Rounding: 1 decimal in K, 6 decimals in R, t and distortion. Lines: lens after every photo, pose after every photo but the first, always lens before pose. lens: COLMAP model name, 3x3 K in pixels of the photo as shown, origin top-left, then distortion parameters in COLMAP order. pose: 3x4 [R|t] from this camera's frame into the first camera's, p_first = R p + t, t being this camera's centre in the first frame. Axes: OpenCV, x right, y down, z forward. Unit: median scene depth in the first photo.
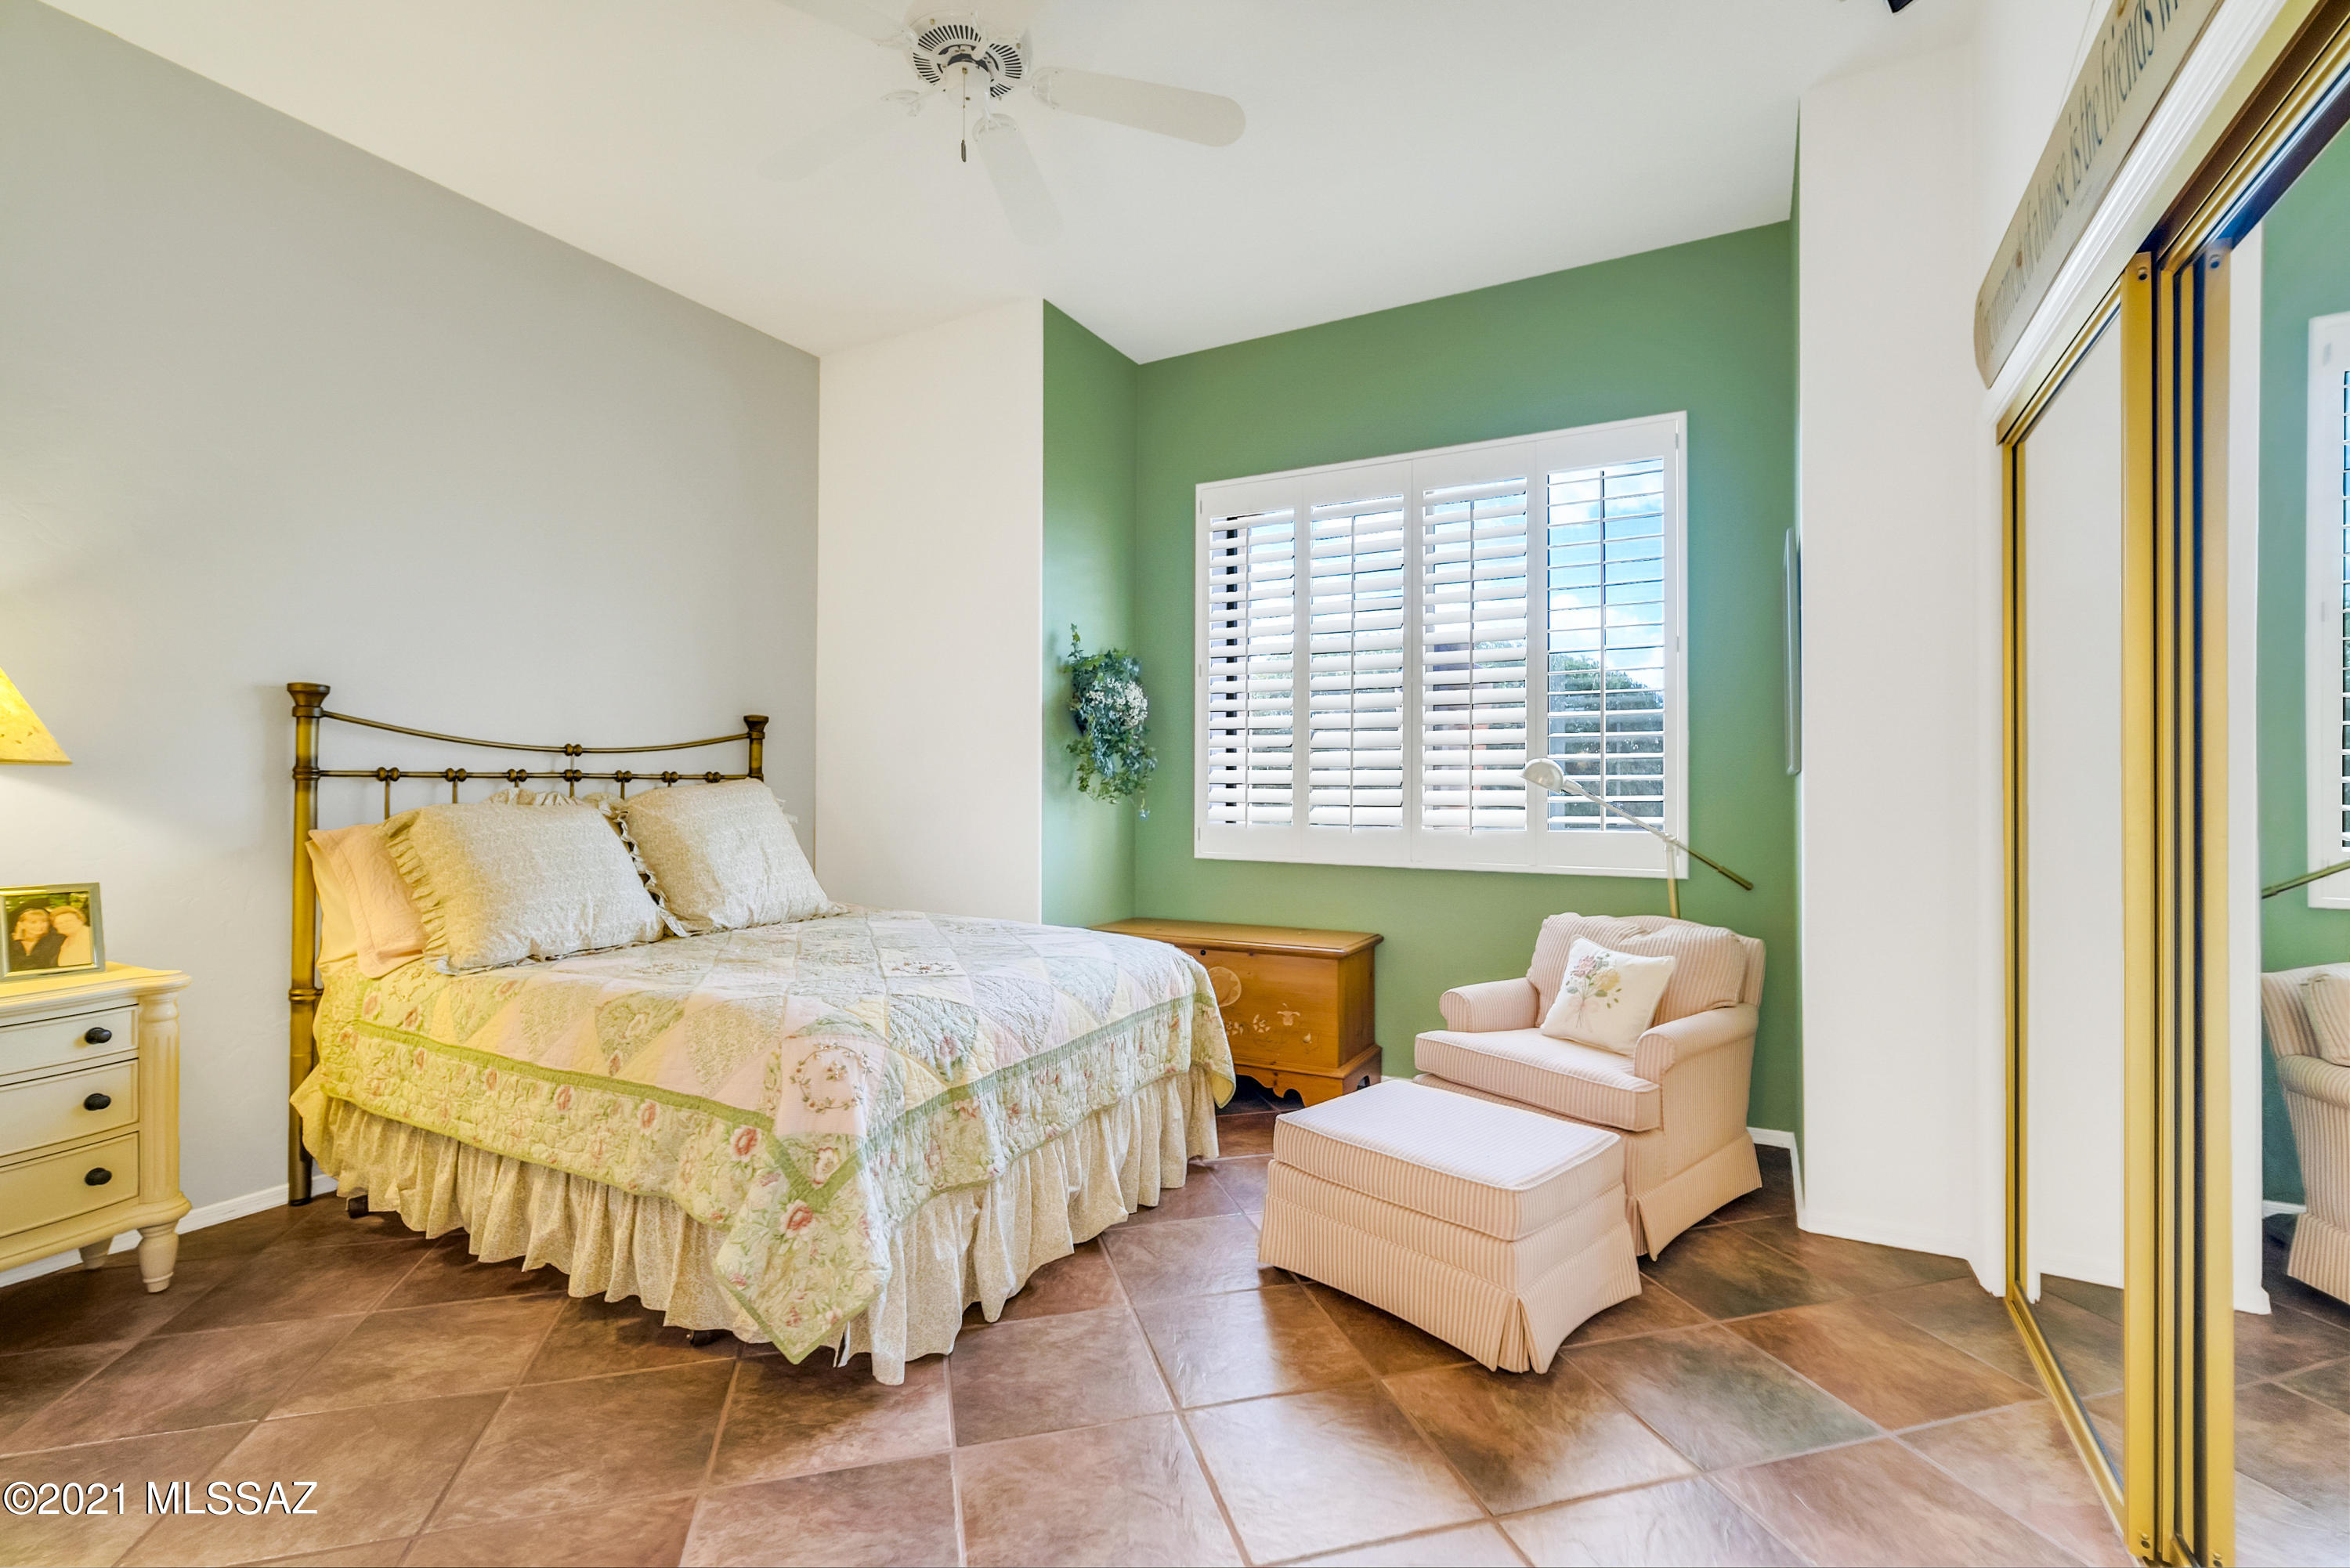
lens RADIAL K [[1033.9, 0, 1172.9], [0, 1033.9, 780.9], [0, 0, 1]] dist [-0.008858, 0.005333]
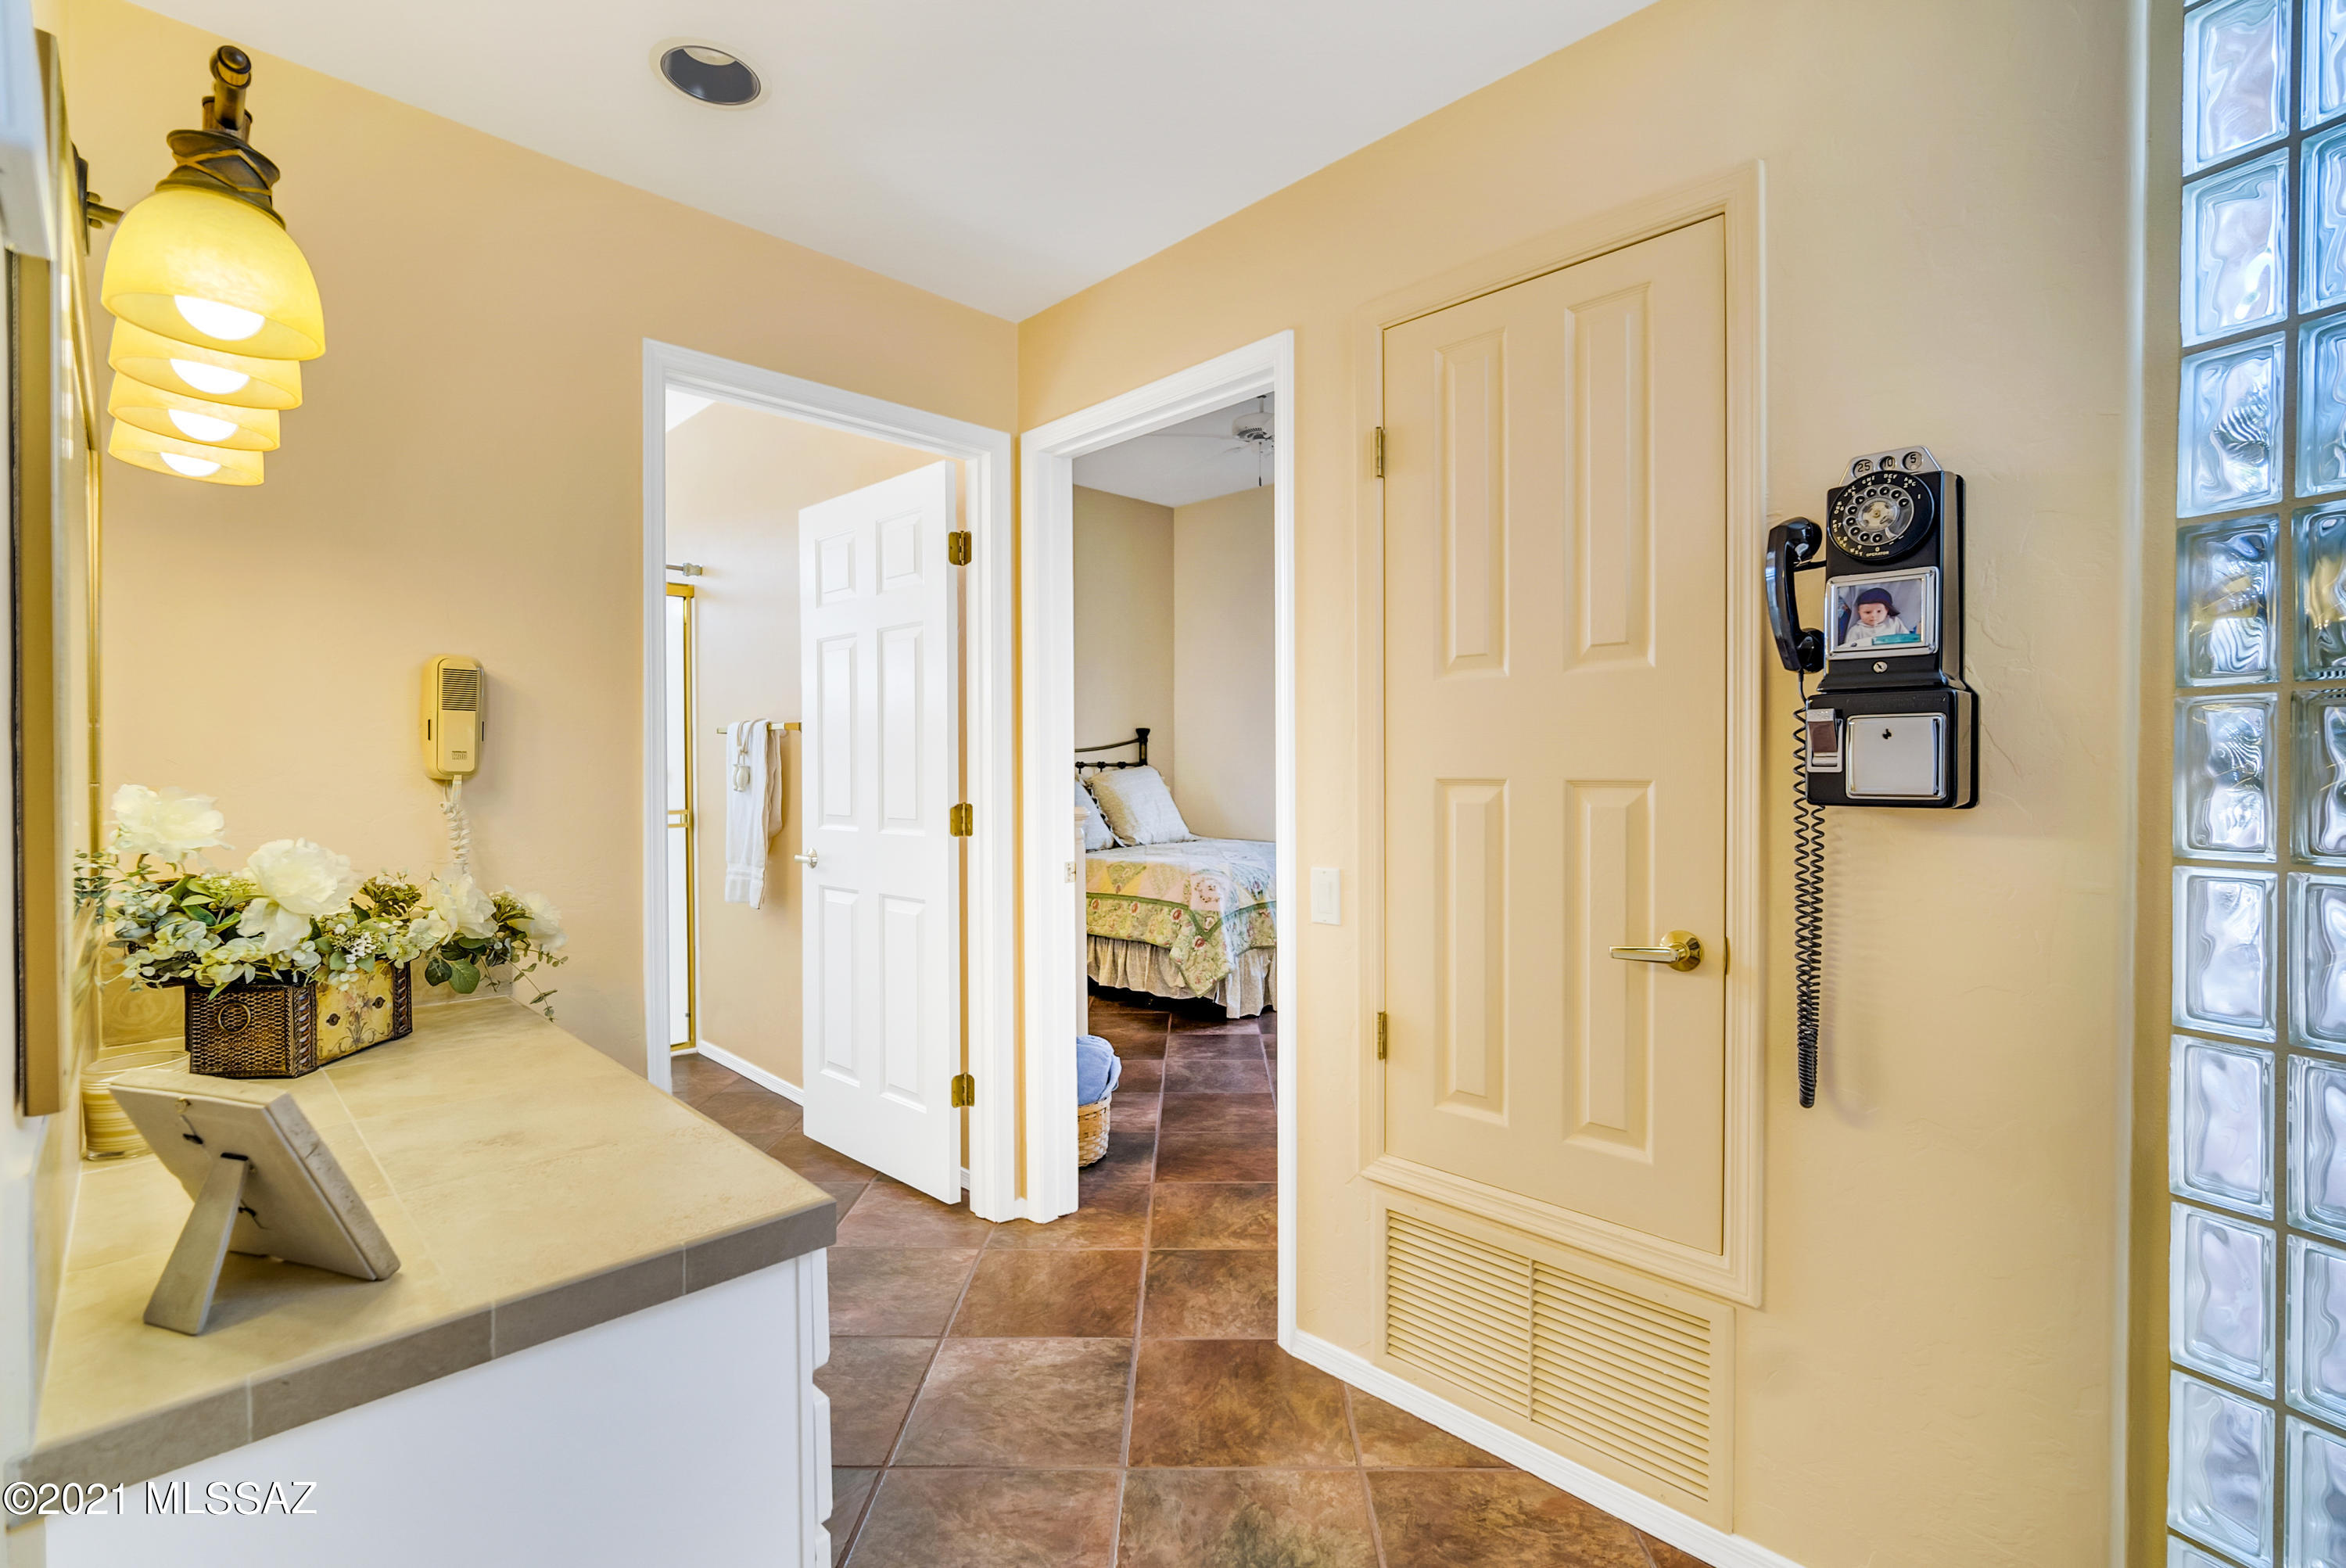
lens RADIAL K [[1032.2, 0, 1178.5], [0, 1032.2, 776.6], [0, 0, 1]] dist [-0.008858, 0.005333]
pose [[0.961212, -0.003537, -0.275787, 0.249826], [0.008417, 0.999828, 0.016514, -0.021550], [0.275681, -0.018194, 0.961077, -1.250161]]
